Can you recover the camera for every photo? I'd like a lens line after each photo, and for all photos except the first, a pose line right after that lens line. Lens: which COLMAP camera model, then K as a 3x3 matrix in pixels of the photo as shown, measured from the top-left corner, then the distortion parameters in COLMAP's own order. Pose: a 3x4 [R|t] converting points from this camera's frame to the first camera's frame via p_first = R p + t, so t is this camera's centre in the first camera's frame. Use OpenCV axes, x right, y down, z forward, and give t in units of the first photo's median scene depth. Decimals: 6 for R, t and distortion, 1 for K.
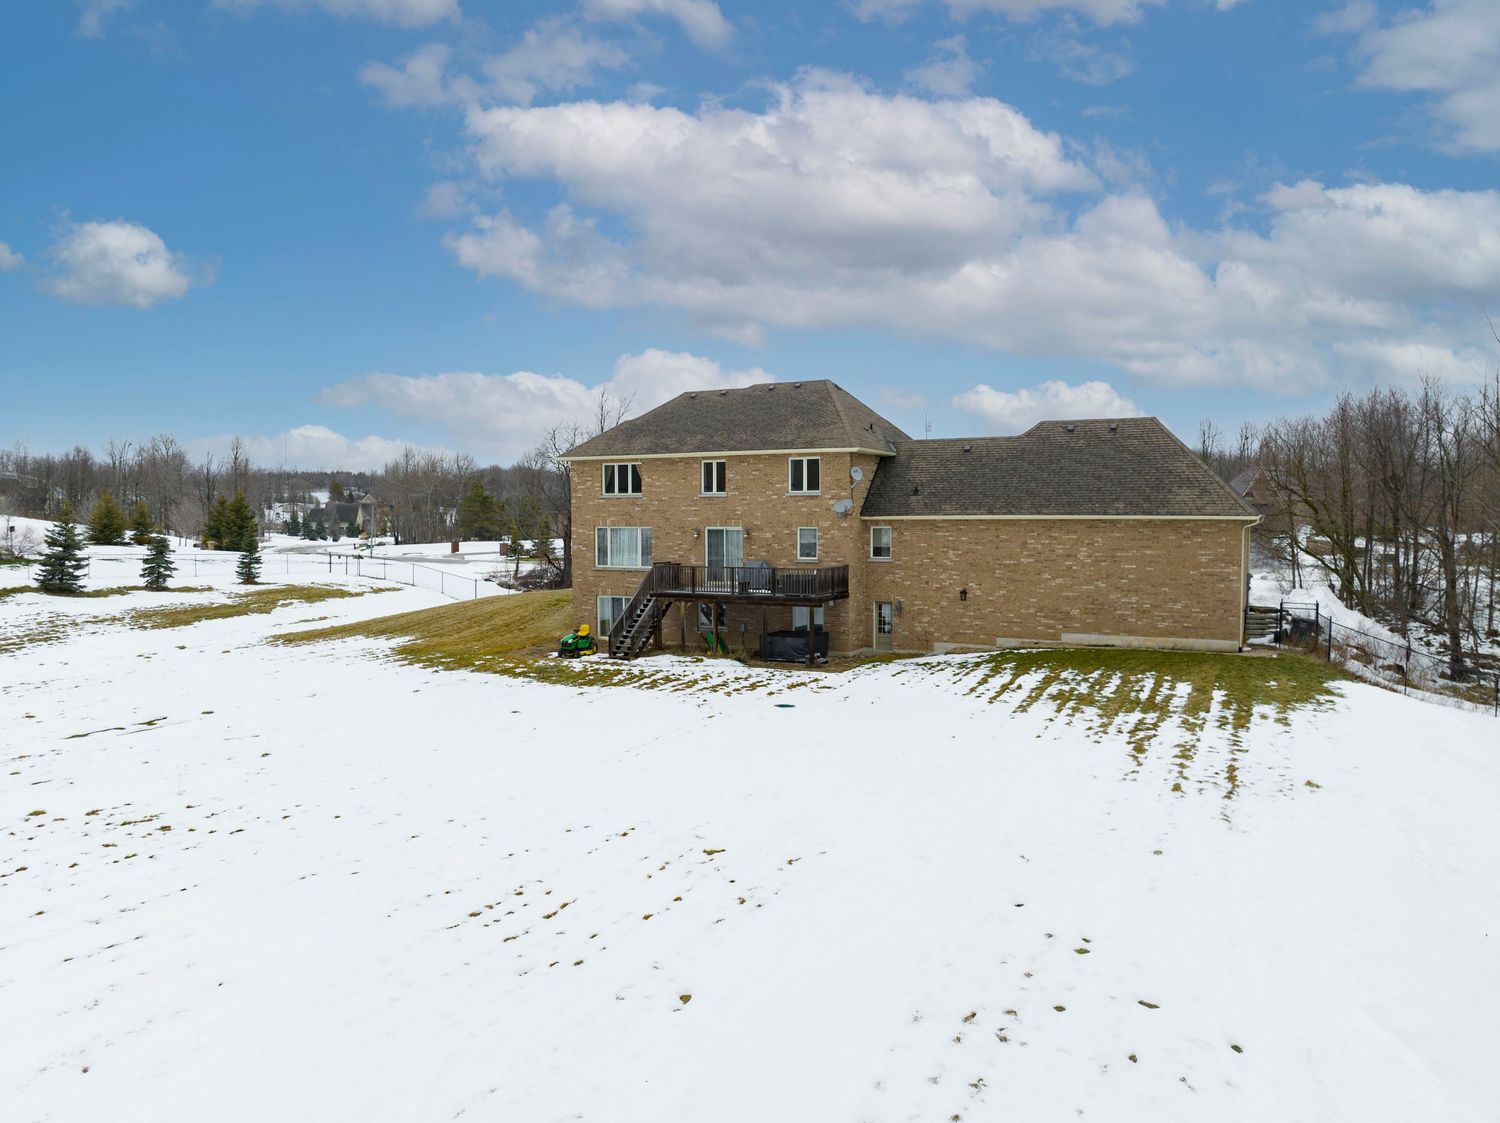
lens RADIAL K [[1057.2, 0, 750.0], [0, 1057.2, 561.5], [0, 0, 1]] dist [-0.039828, 0.003957]
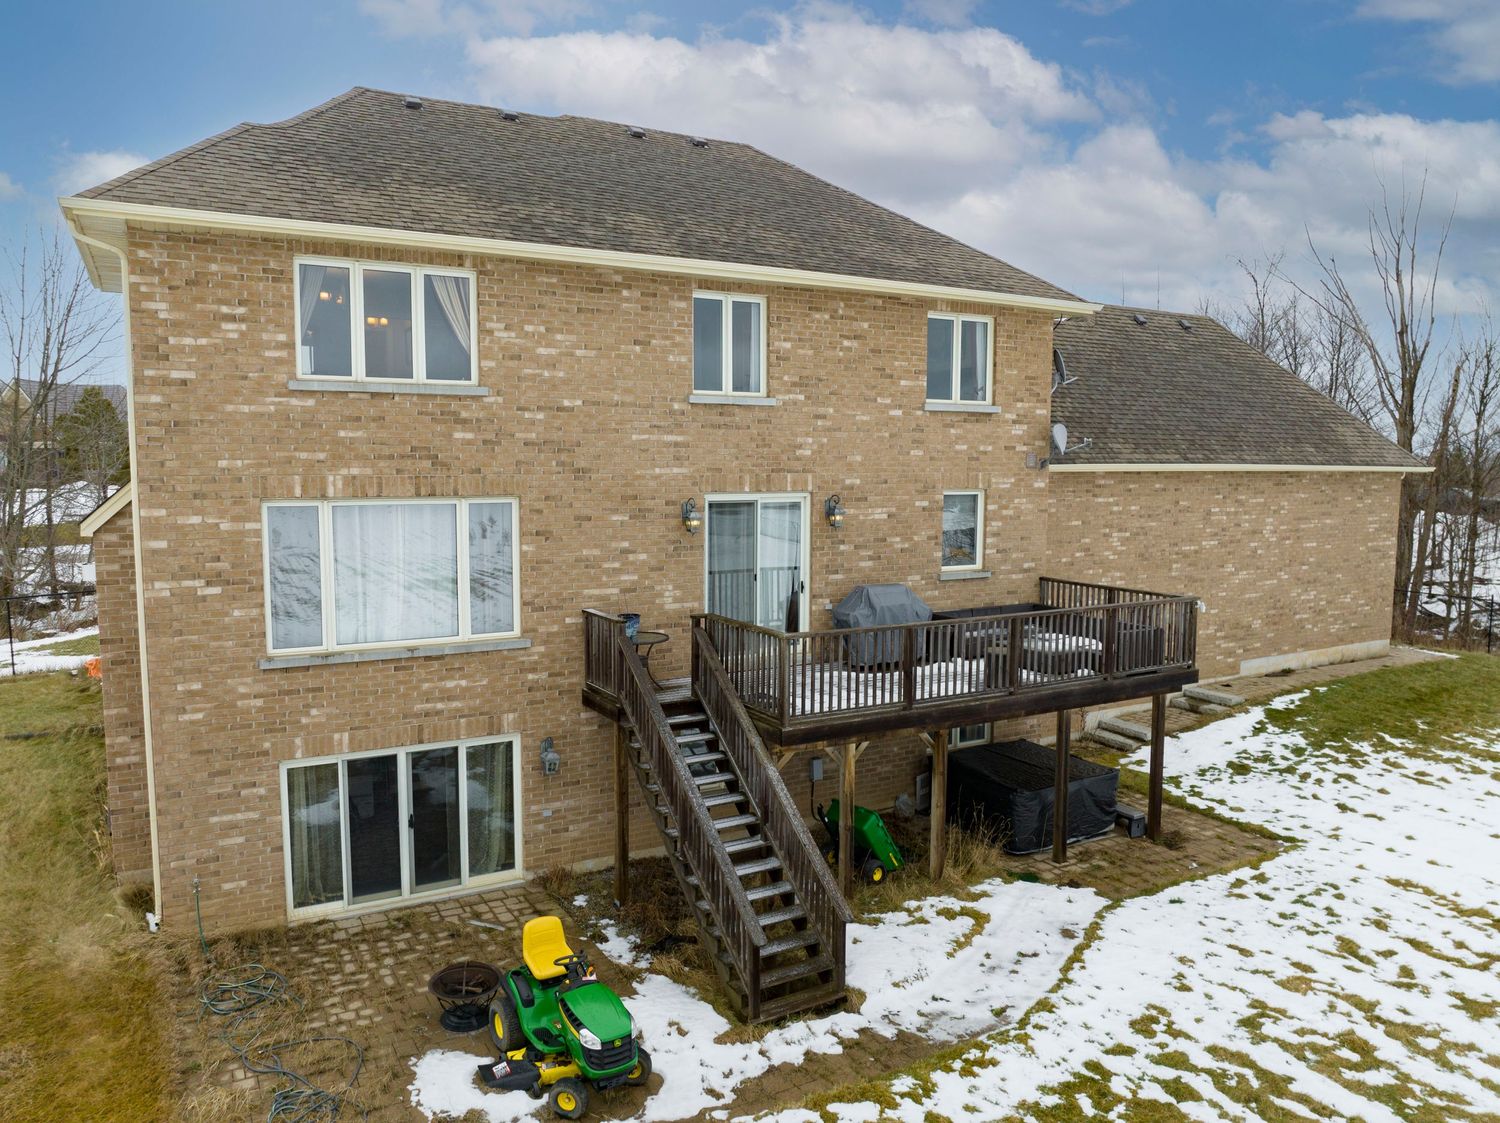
lens RADIAL K [[1064.2, 0, 750.0], [0, 1064.2, 561.5], [0, 0, 1]] dist [-0.066454, 0.041648]
pose [[0.546315, -0.074484, 0.834262, -0.328861], [0.031511, 0.997161, 0.068393, -0.035945], [-0.836987, -0.011075, 0.547111, 0.845257]]
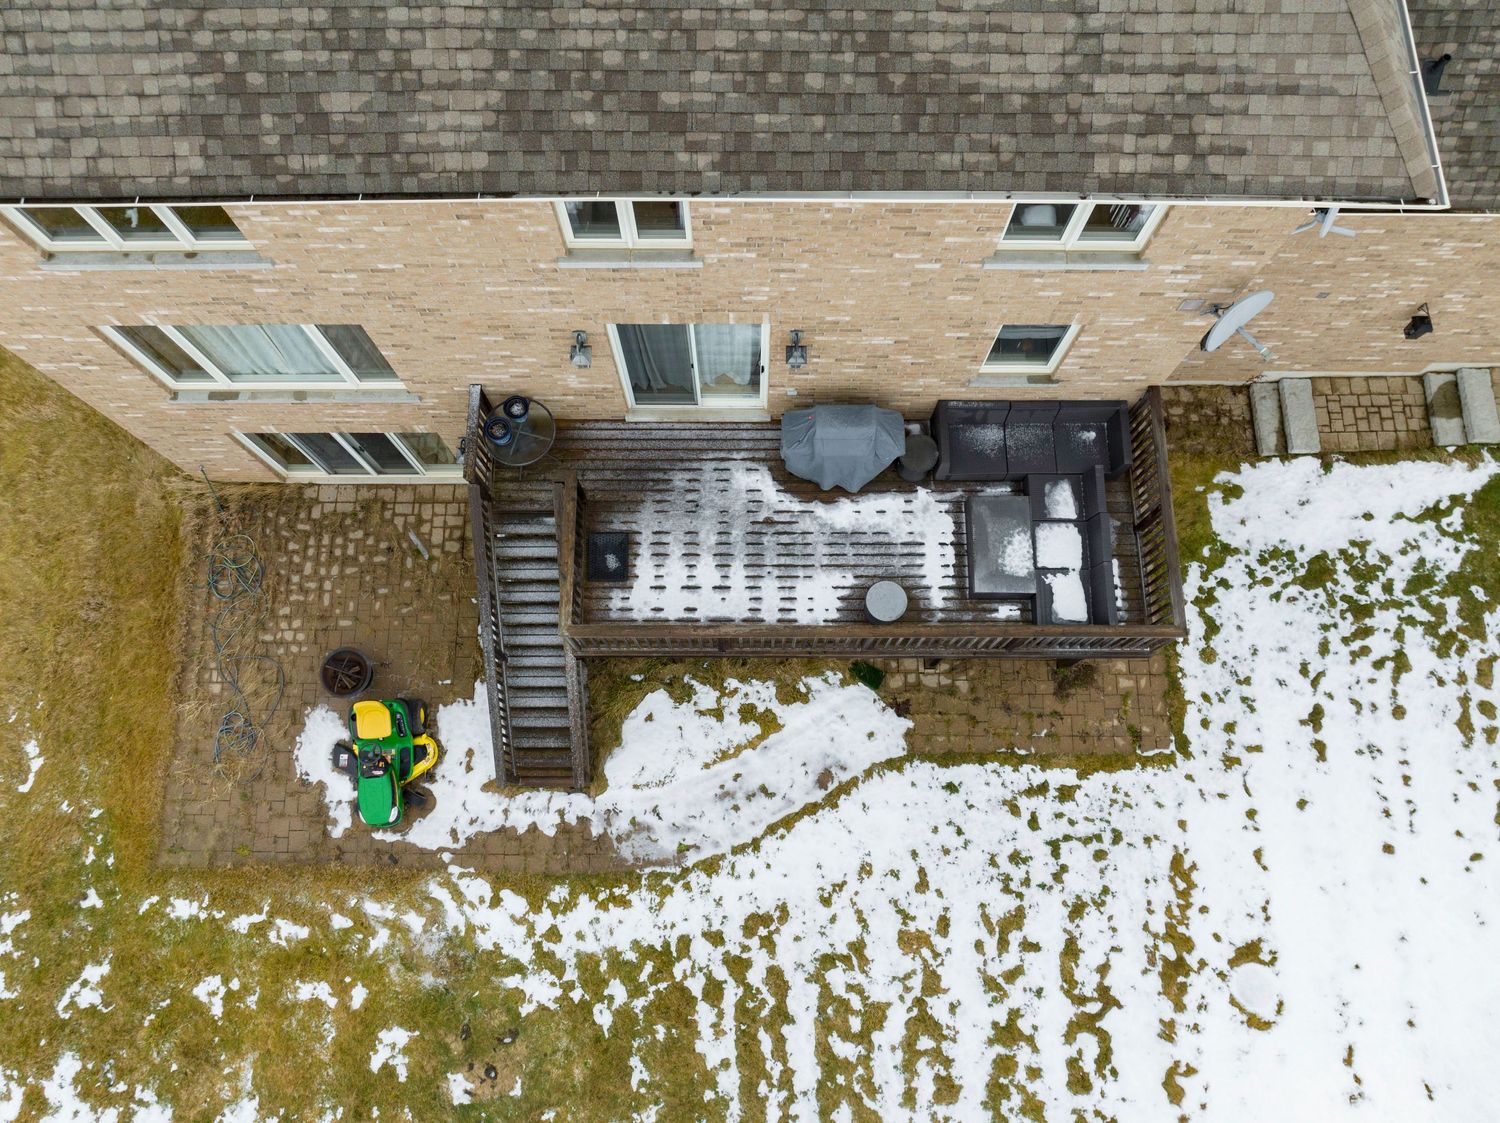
lens RADIAL K [[1057.2, 0, 750.0], [0, 1057.2, 561.5], [0, 0, 1]] dist [-0.039828, 0.003957]
pose [[0.889541, -0.439643, 0.124223, -0.071731], [0.016483, 0.302615, 0.952970, -0.269409], [-0.456558, -0.845659, 0.276435, 0.907253]]
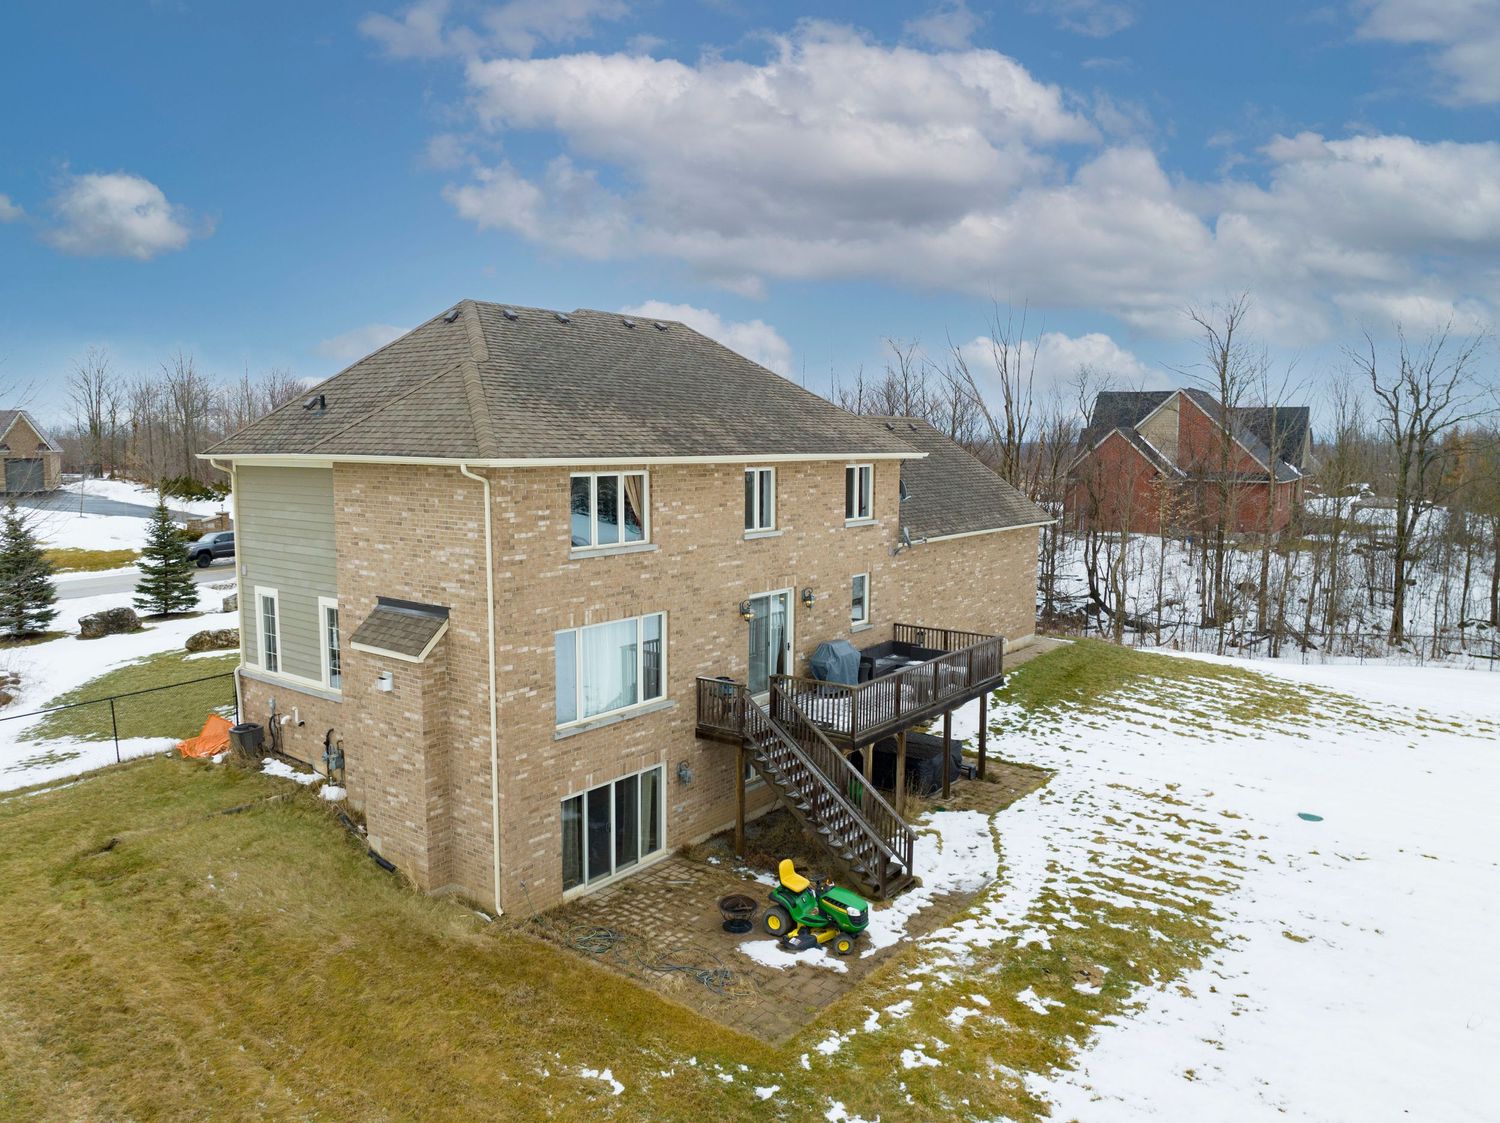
lens RADIAL K [[1057.2, 0, 750.0], [0, 1057.2, 561.5], [0, 0, 1]] dist [-0.039828, 0.003957]
pose [[0.172050, -0.108330, 0.979113, -0.576290], [0.038454, 0.993916, 0.103211, -0.108329], [-0.984337, 0.019893, 0.175169, 0.952240]]
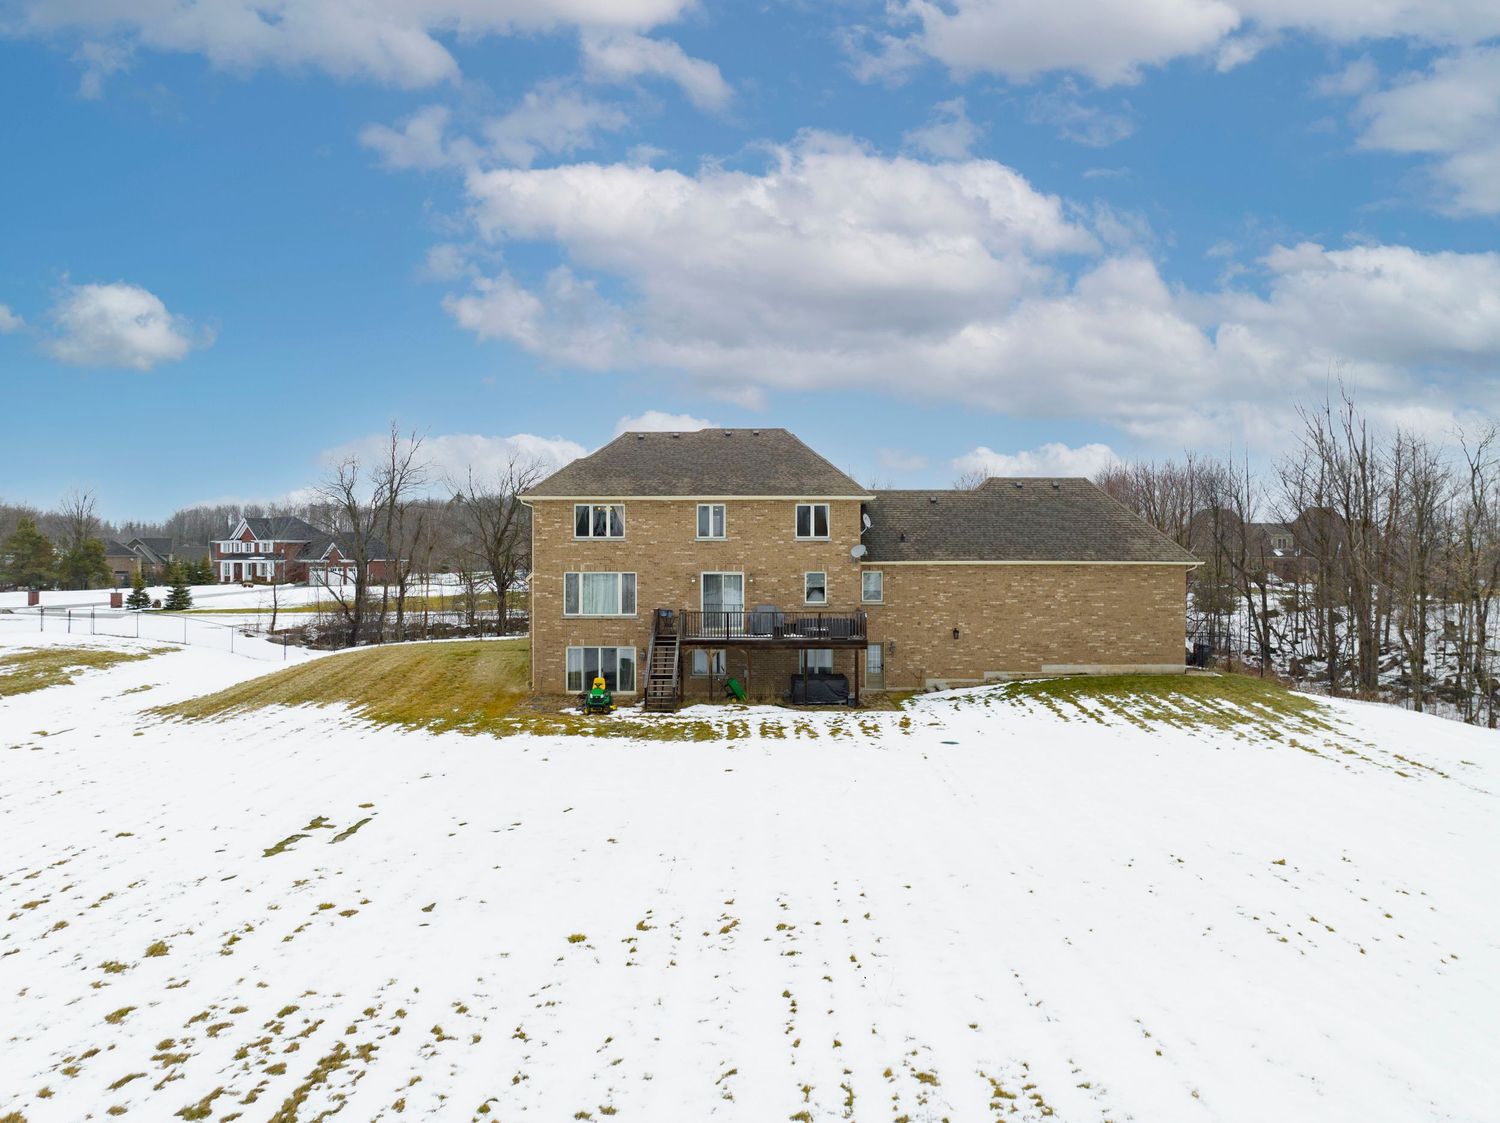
lens RADIAL K [[1057.2, 0, 750.0], [0, 1057.2, 561.5], [0, 0, 1]] dist [-0.039828, 0.003957]
pose [[0.895592, 0.002724, 0.444869, -0.457550], [0.016573, 0.999083, -0.039482, -0.003257], [-0.444568, 0.042732, 0.894725, 0.111524]]
